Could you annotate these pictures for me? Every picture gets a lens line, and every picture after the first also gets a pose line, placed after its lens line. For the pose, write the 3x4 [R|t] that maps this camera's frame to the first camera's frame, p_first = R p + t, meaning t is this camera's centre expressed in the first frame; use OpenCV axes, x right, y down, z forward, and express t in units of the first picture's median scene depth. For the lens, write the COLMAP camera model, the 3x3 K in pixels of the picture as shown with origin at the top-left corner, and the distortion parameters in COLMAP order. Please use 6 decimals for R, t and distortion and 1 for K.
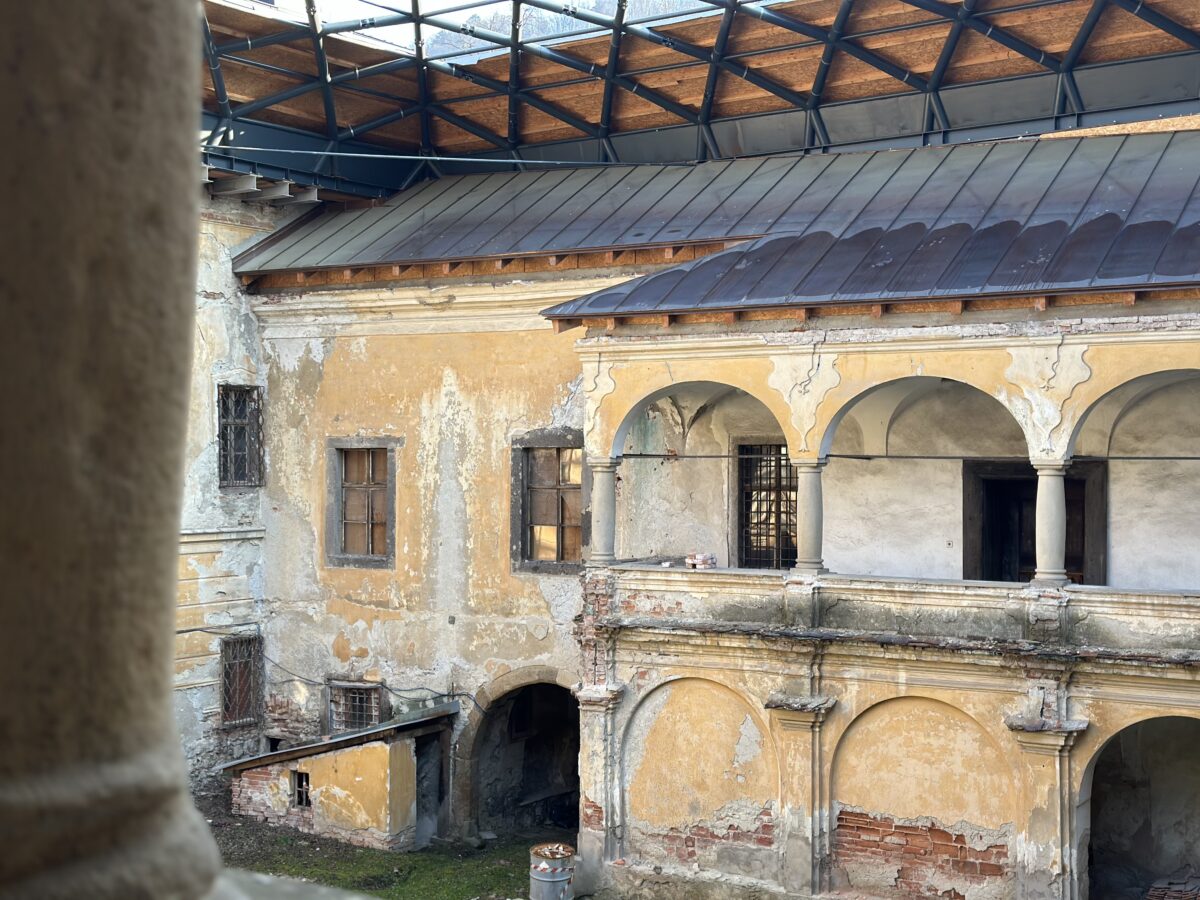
lens RADIAL K [[1647.7, 0, 600.2], [0, 1647.7, 452.0], [0, 0, 1]] dist [0.157248, 0.000000]
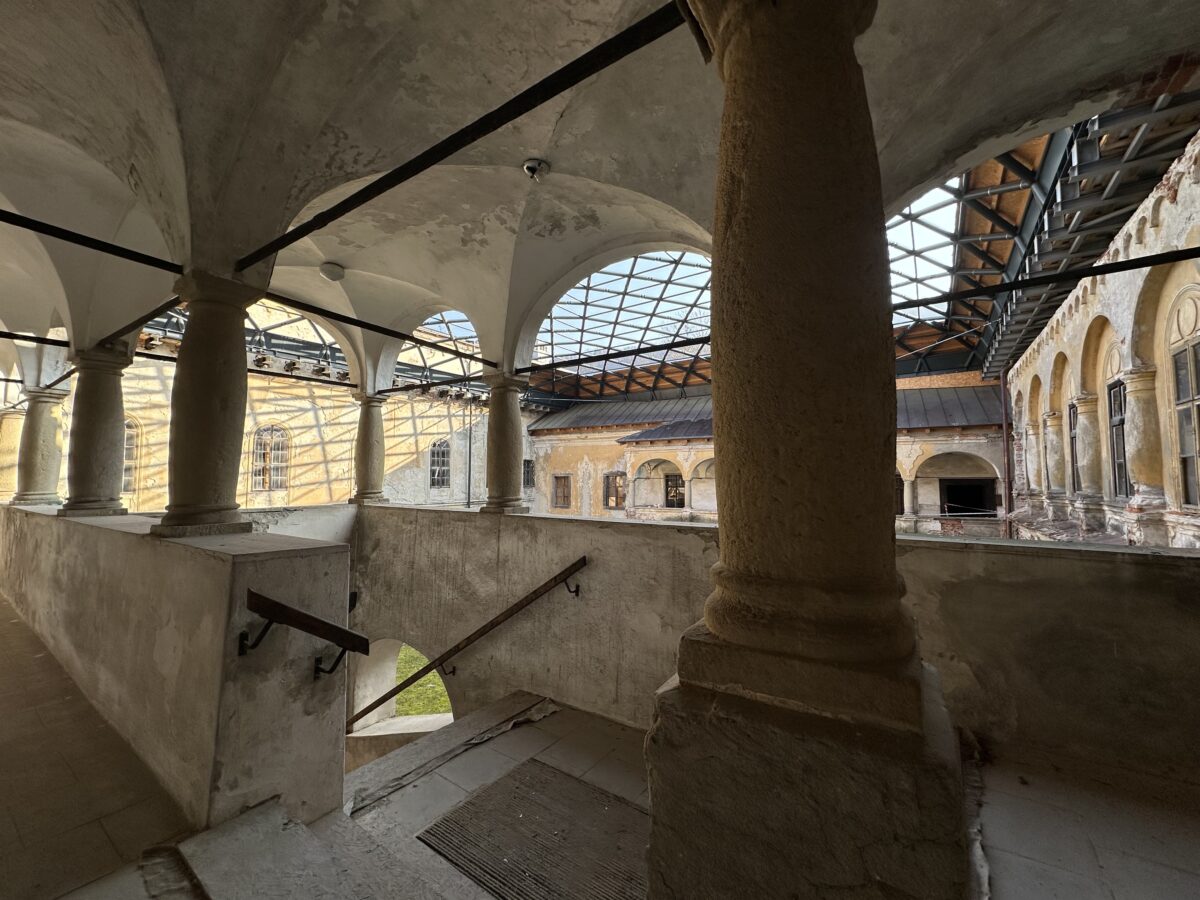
lens RADIAL K [[473.1, 0, 601.6], [0, 473.1, 449.3], [0, 0, 1]] dist [0.005167, 0.000824]
pose [[0.999877, -0.002218, 0.015504, -0.074778], [0.003131, 0.998243, -0.059167, 0.000012], [-0.015345, 0.059208, 0.998128, -0.080495]]
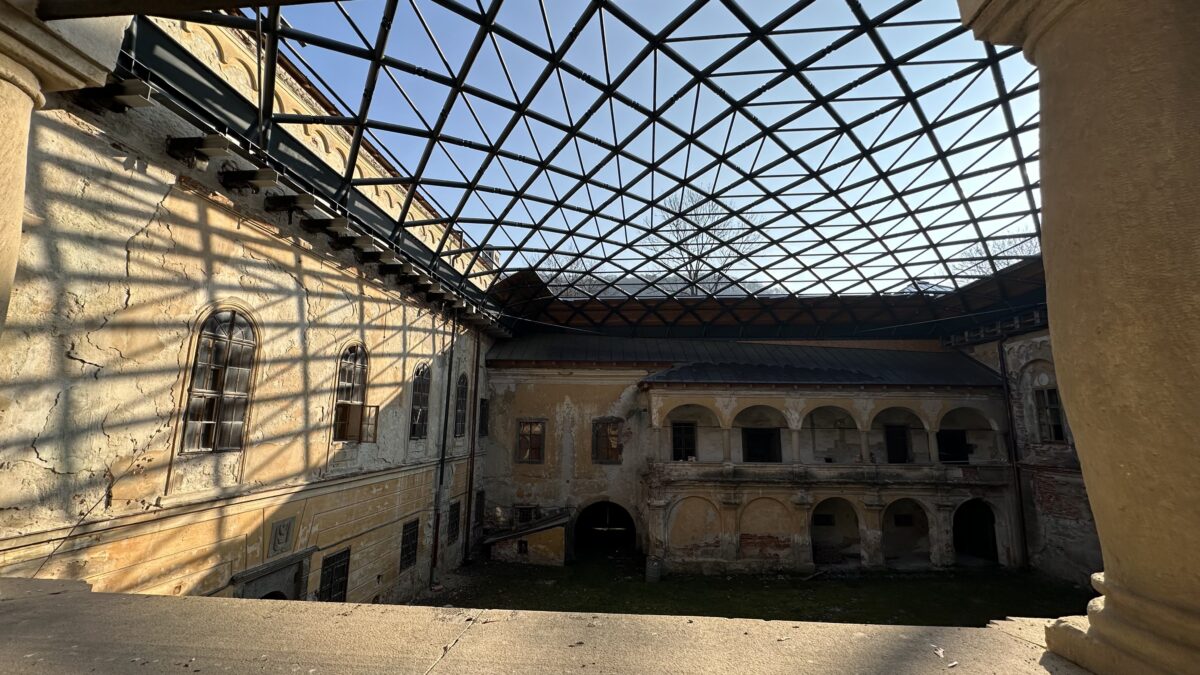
lens RADIAL K [[476.0, 0, 600.4], [0, 476.0, 338.0], [0, 0, 1]] dist [0.007427, -0.000221]
pose [[0.863904, 0.095321, 0.494555, -0.501450], [-0.010098, 0.985008, -0.172212, -0.005439], [-0.503556, 0.143780, 0.851915, 0.211867]]
